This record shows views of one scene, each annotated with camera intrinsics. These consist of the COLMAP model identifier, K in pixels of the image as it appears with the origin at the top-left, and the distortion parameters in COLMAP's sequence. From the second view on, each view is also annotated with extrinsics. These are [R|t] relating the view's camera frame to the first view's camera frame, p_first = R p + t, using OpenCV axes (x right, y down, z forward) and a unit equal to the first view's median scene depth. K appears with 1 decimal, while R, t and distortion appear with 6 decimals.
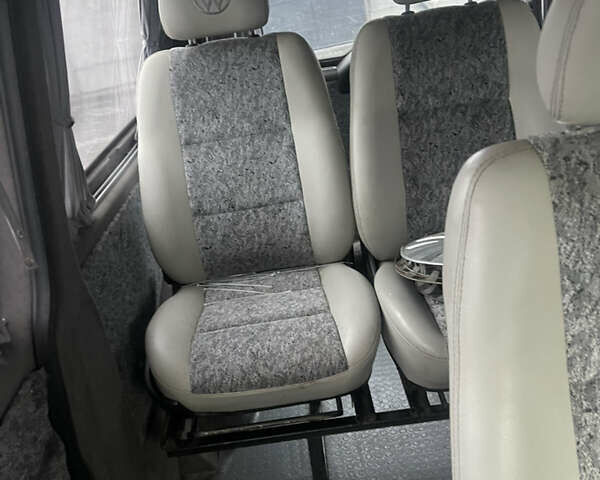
lens RADIAL K [[621.4, 0, 300.0], [0, 621.4, 240.0], [0, 0, 1]] dist [0.081745, -0.137416]
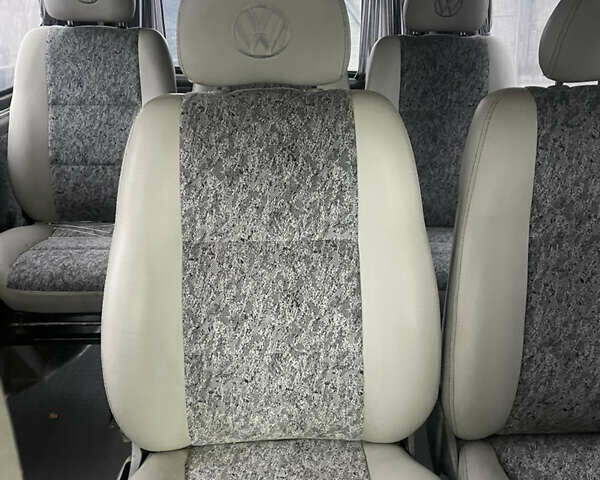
lens RADIAL K [[621.4, 0, 300.0], [0, 621.4, 240.0], [0, 0, 1]] dist [0.081745, -0.137416]
pose [[0.986361, 0.144375, 0.079043, 0.238319], [-0.140754, 0.988799, -0.049639, 0.103845], [-0.085324, 0.037837, 0.995635, -0.255671]]
